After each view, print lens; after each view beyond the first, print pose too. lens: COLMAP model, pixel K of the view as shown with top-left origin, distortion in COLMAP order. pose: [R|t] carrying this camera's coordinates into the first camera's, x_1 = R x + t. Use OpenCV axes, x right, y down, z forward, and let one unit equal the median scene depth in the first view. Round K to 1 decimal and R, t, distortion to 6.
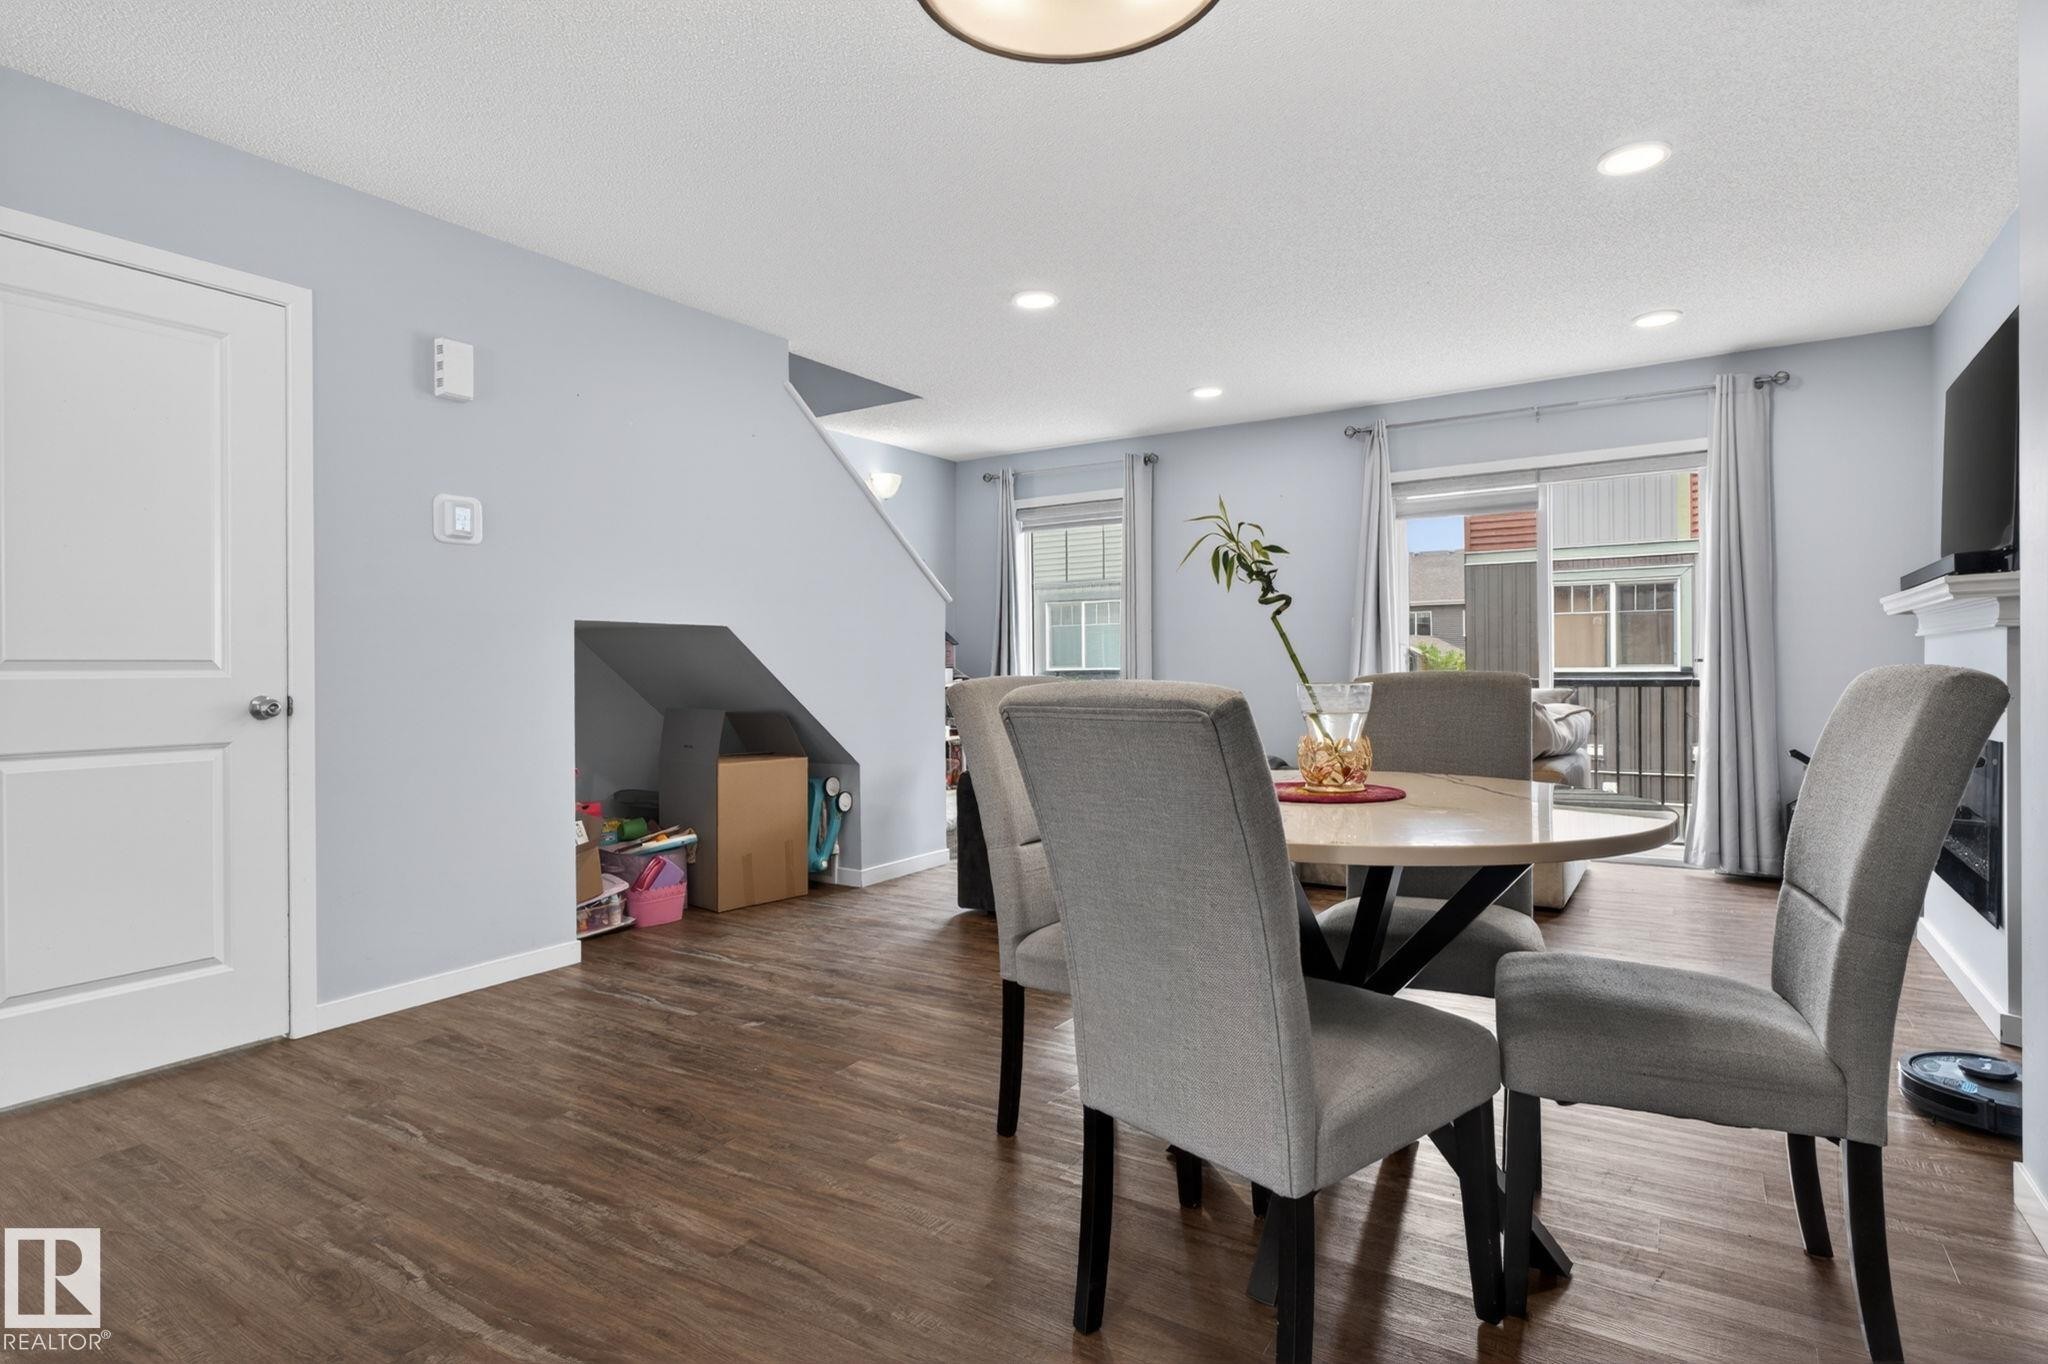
lens RADIAL K [[1058.4, 0, 994.6], [0, 1058.4, 665.1], [0, 0, 1]] dist [-0.000650, 0.003265]
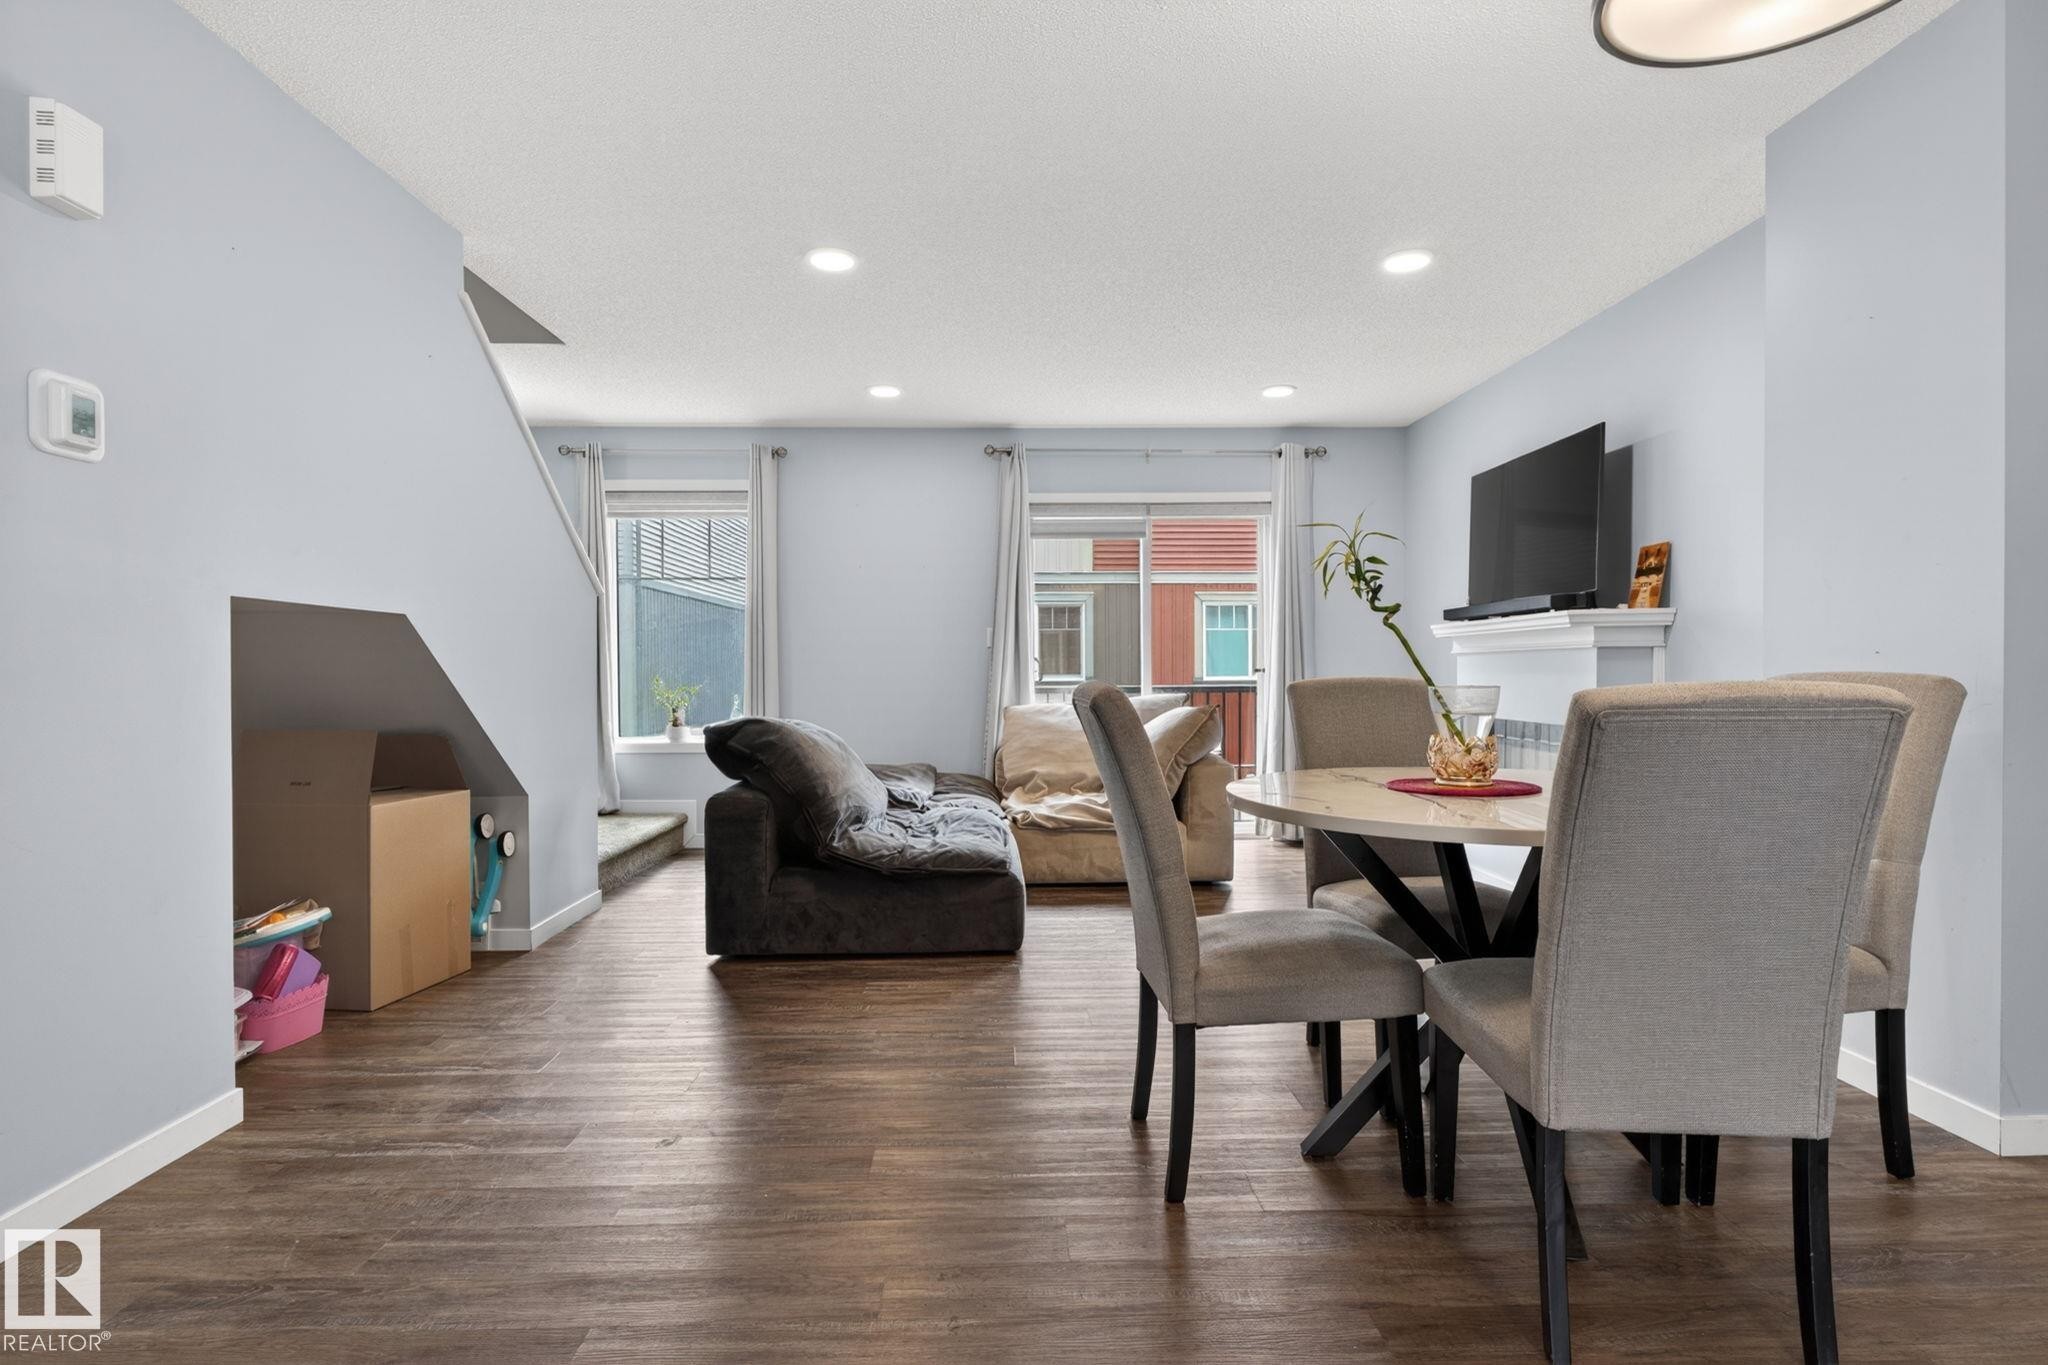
lens RADIAL K [[1058.4, 0, 1014.3], [0, 1058.4, 672.1], [0, 0, 1]] dist [-0.000650, 0.003265]
pose [[0.825995, 0.006746, 0.563637, -0.290904], [-0.005010, 0.999977, -0.004628, 0.004368], [-0.563655, 0.000999, 0.826009, 0.154080]]
